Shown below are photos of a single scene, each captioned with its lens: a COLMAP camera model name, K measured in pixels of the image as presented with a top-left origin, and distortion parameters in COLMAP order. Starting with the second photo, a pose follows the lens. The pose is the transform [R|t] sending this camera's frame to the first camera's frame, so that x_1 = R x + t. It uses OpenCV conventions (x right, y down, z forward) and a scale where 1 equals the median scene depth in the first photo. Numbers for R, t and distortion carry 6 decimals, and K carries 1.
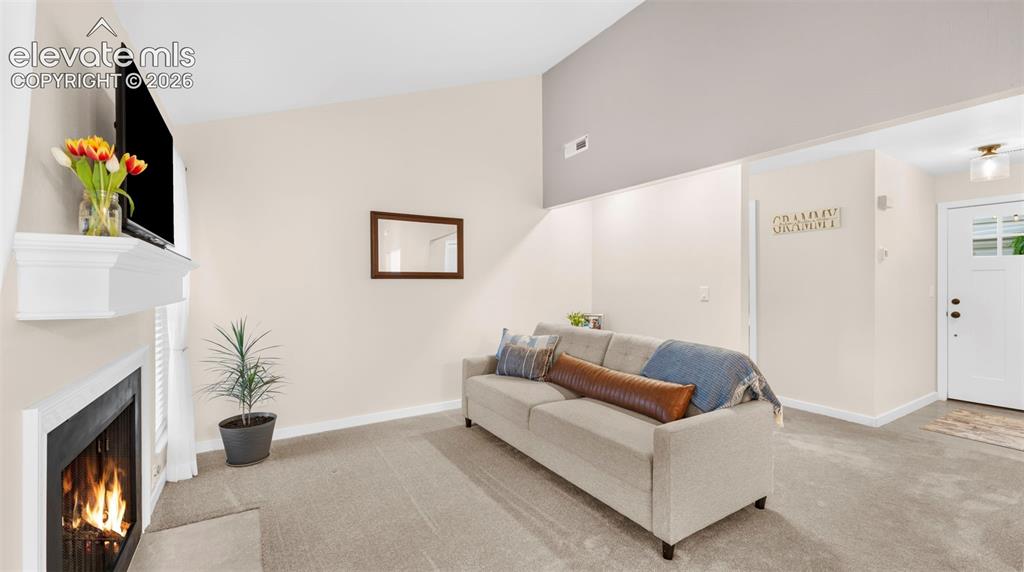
lens RADIAL K [[414.4, 0, 502.3], [0, 414.4, 281.9], [0, 0, 1]] dist [0.001824, -0.000110]
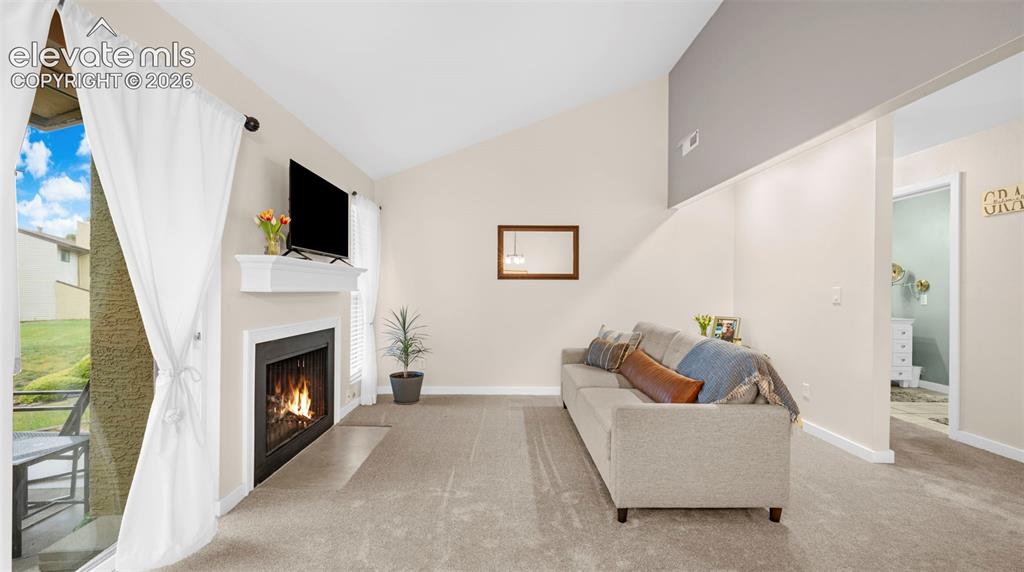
lens RADIAL K [[417.8, 0, 506.6], [0, 417.8, 286.9], [0, 0, 1]] dist [0.001068, -0.000404]
pose [[0.857205, 0.005017, -0.514952, 0.404325], [-0.005562, 0.999984, 0.000484, 0.016604], [0.514946, 0.002450, 0.857219, -0.078148]]
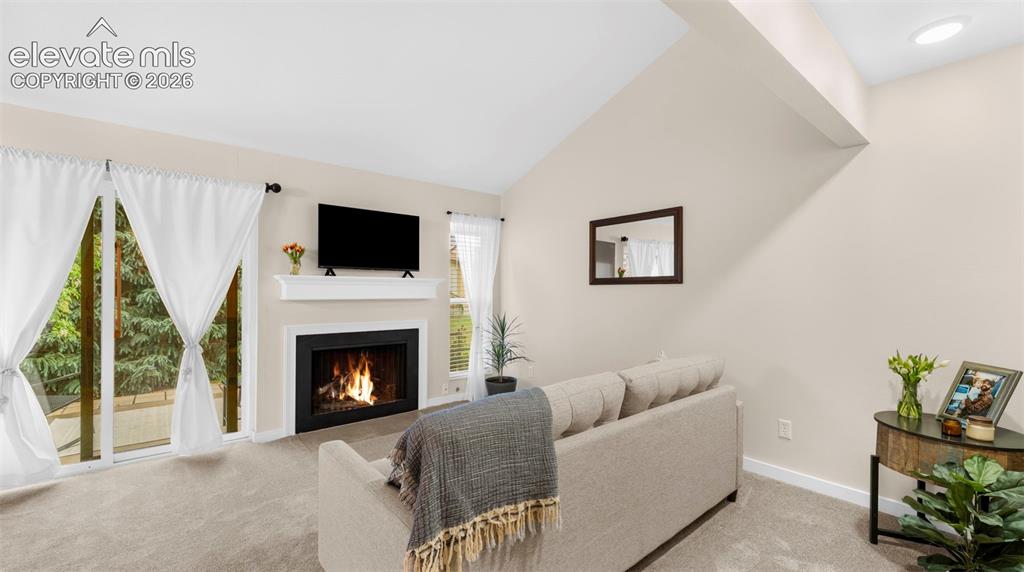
lens RADIAL K [[413.3, 0, 511.2], [0, 413.3, 285.0], [0, 0, 1]] dist [0.000449, -0.000237]
pose [[0.160636, -0.008464, -0.986977, 0.788406], [0.003553, 0.999962, -0.007997, 0.000514], [0.987007, -0.002222, 0.160660, 0.711379]]
